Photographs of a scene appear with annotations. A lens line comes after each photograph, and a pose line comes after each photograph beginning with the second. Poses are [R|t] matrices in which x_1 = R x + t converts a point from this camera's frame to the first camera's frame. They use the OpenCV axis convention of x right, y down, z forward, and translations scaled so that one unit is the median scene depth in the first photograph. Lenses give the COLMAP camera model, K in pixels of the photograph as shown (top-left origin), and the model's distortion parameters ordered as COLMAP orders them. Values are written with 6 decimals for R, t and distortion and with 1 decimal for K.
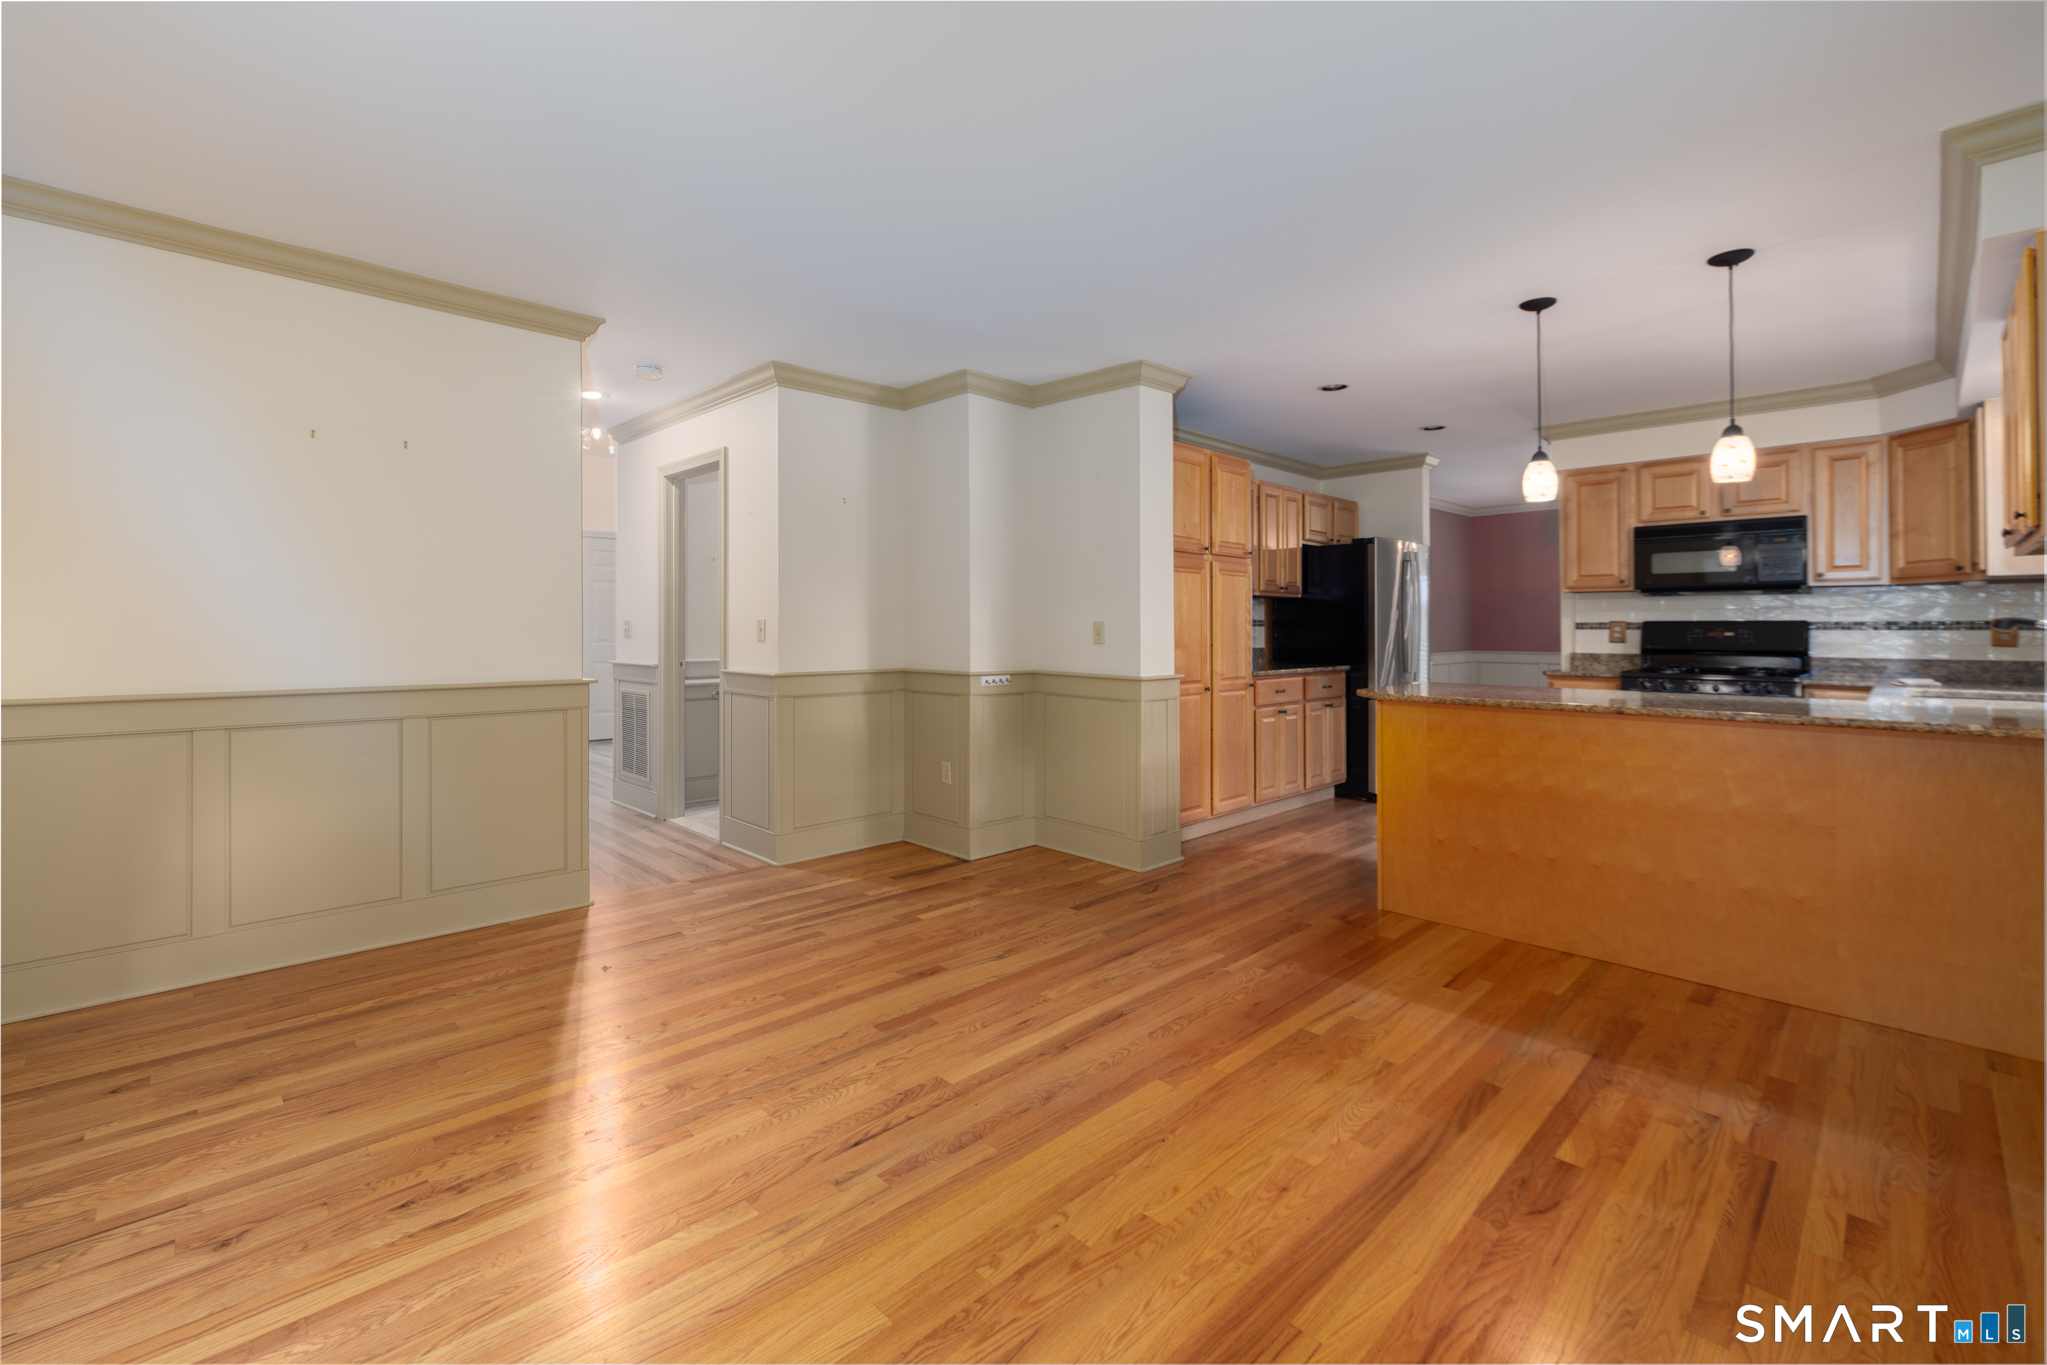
lens RADIAL K [[878.7, 0, 1021.9], [0, 878.7, 610.7], [0, 0, 1]] dist [-0.000979, -0.000144]
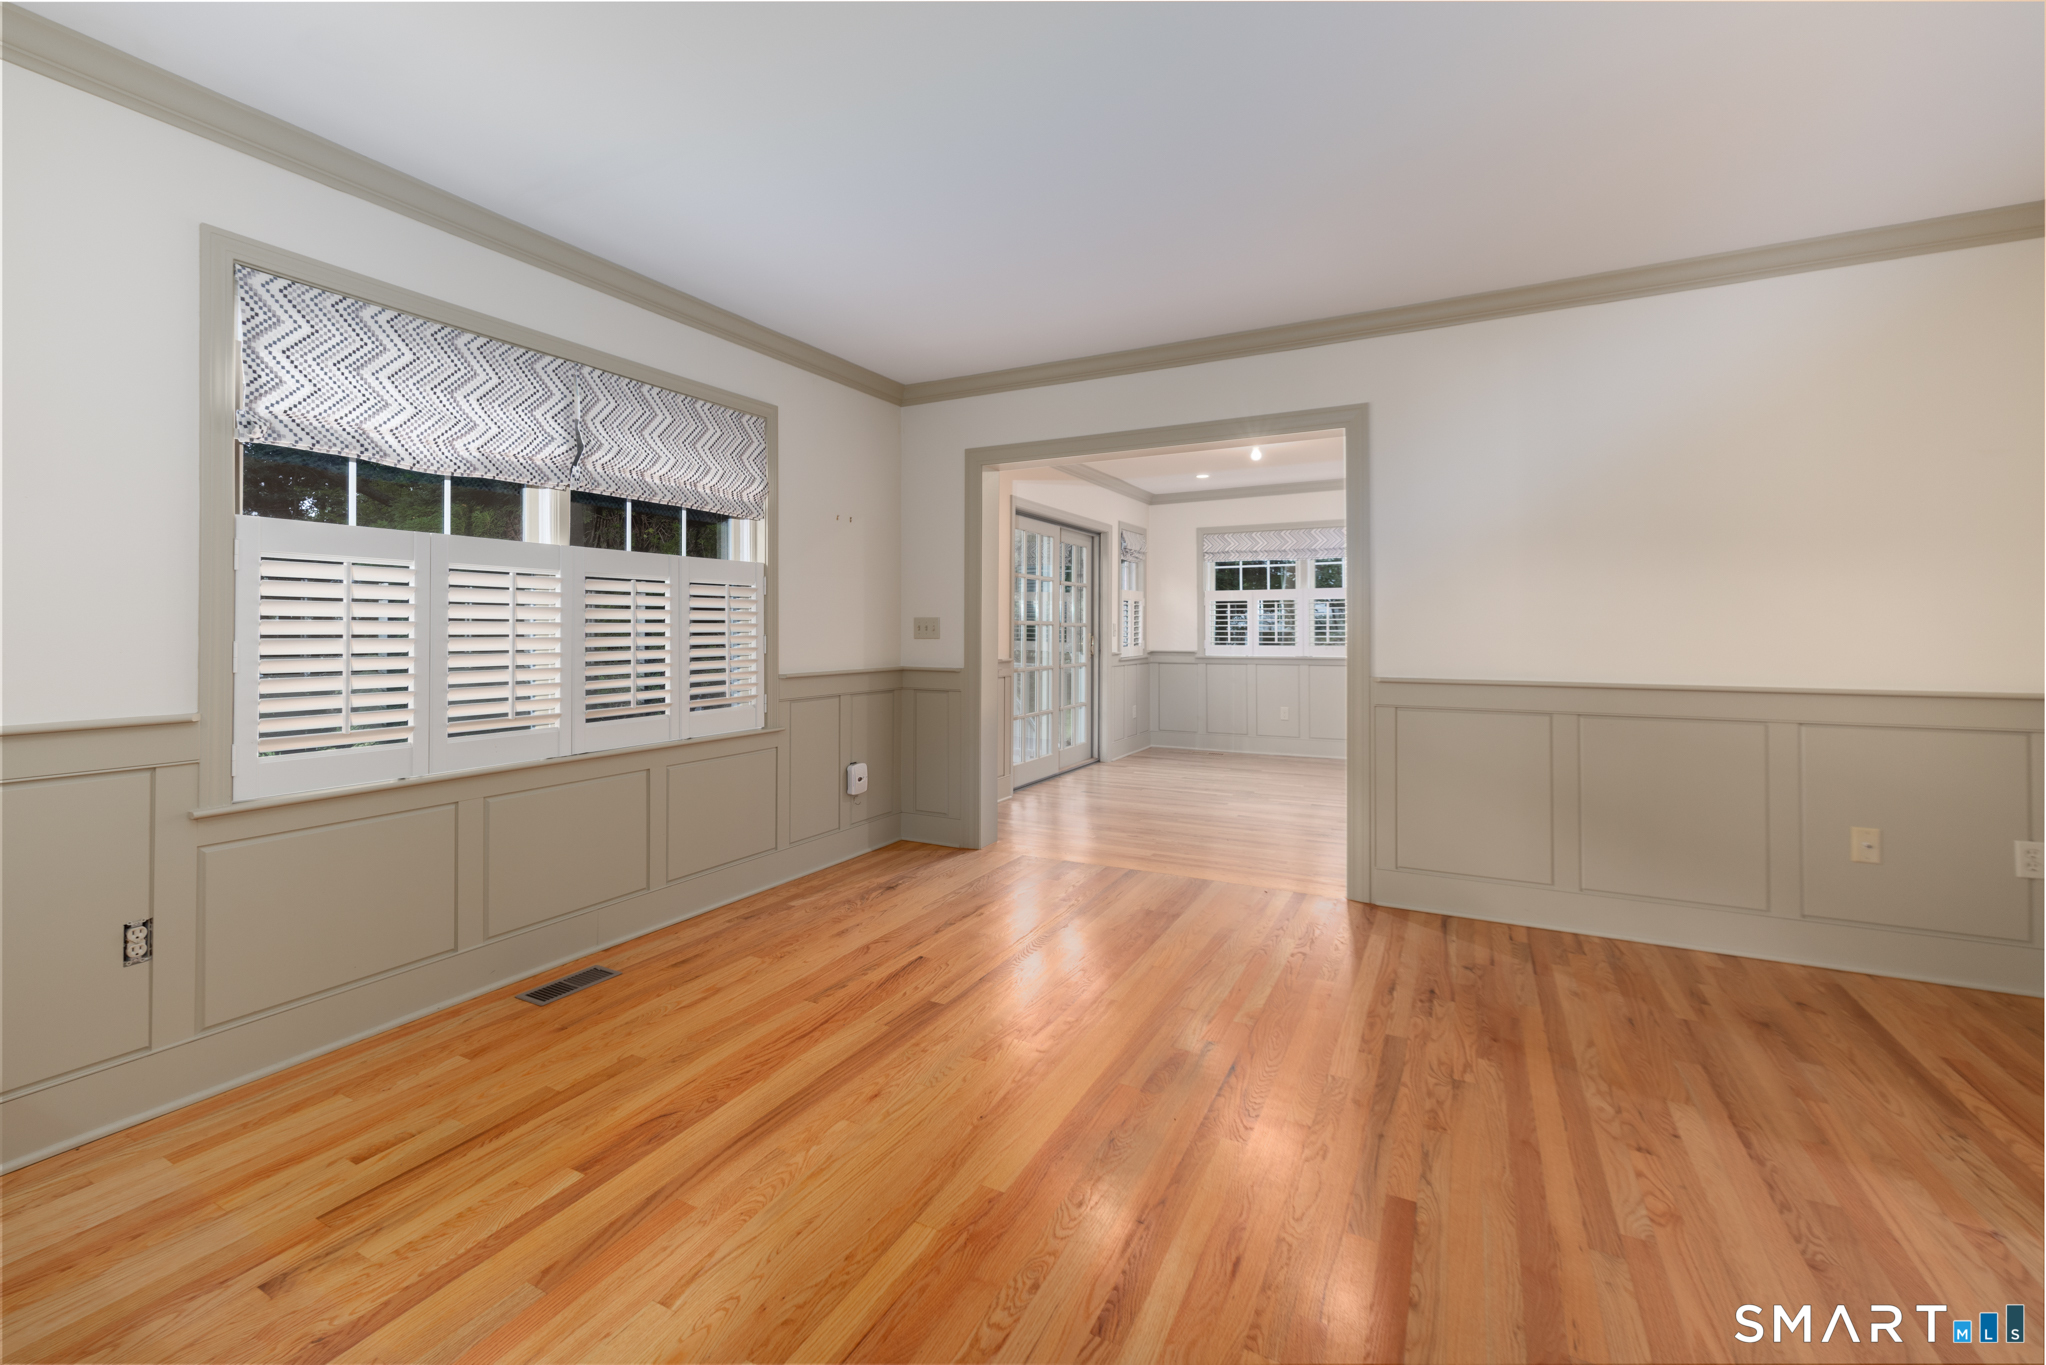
lens RADIAL K [[857.0, 0, 1016.9], [0, 857.0, 624.7], [0, 0, 1]] dist [-0.000703, -0.000098]
pose [[-0.951101, -0.006040, -0.308821, 0.336991], [0.001532, 0.999704, -0.024271, 0.033523], [0.308876, -0.023557, -0.950810, 1.531458]]
